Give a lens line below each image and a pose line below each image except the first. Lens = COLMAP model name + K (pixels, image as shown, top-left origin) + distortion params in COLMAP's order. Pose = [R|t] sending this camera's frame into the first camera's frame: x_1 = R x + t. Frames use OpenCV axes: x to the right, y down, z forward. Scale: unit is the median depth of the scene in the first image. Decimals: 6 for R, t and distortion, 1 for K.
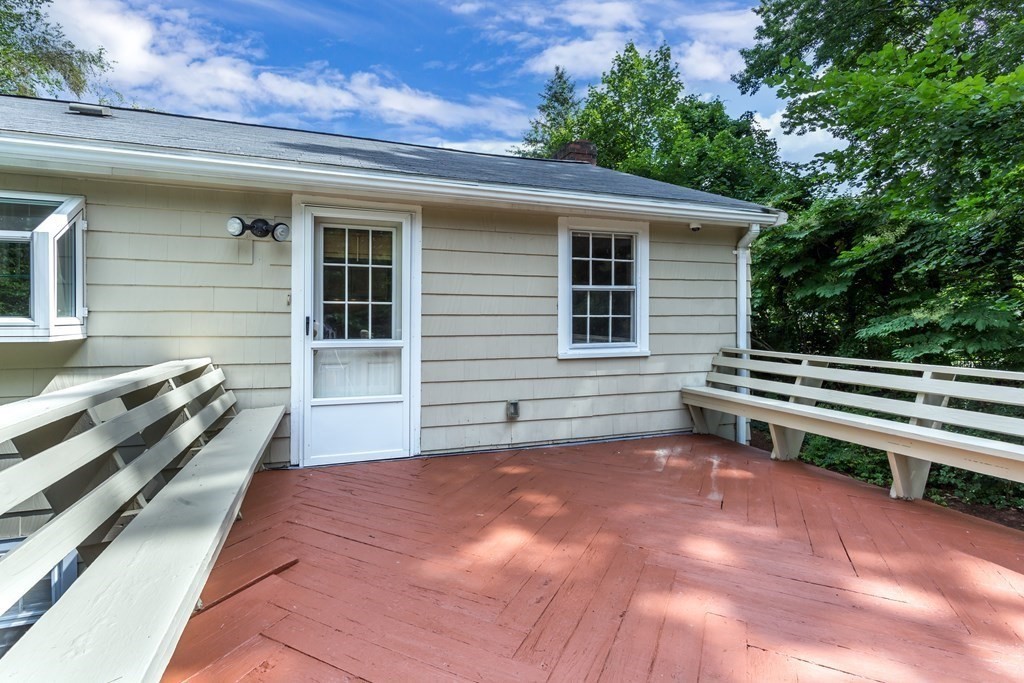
lens RADIAL K [[484.4, 0, 510.1], [0, 484.4, 342.3], [0, 0, 1]] dist [0.001604, 0.001987]
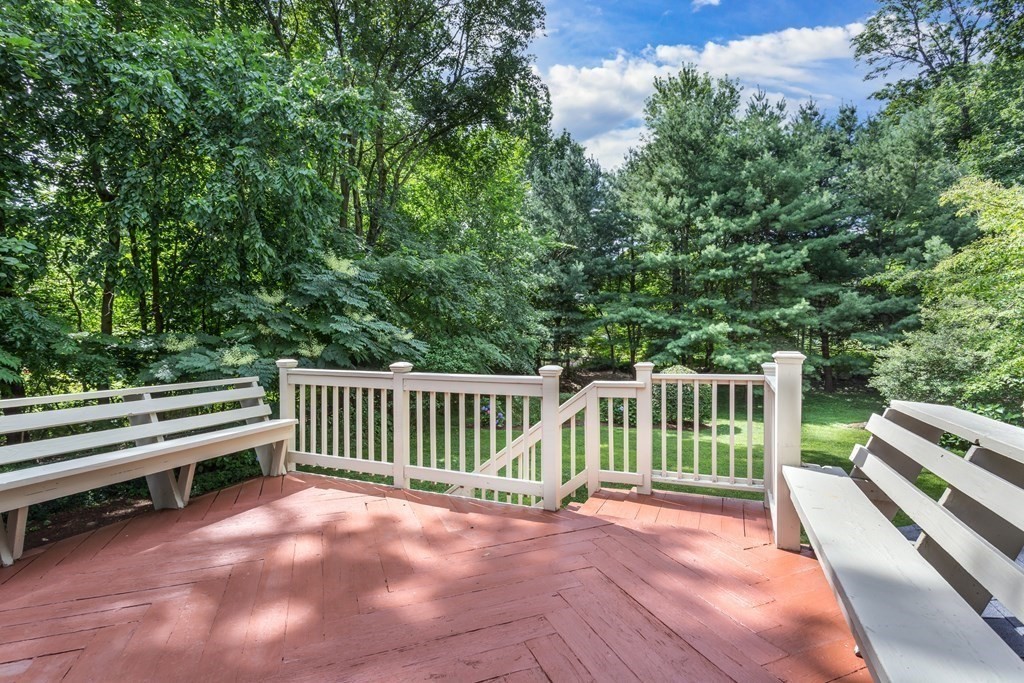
lens RADIAL K [[484.4, 0, 507.8], [0, 484.4, 340.4], [0, 0, 1]] dist [0.001604, 0.001987]
pose [[-0.737549, -0.004880, 0.675276, -0.575606], [0.002568, 0.999946, 0.010030, -0.078571], [-0.675288, 0.009132, -0.737497, 1.698068]]
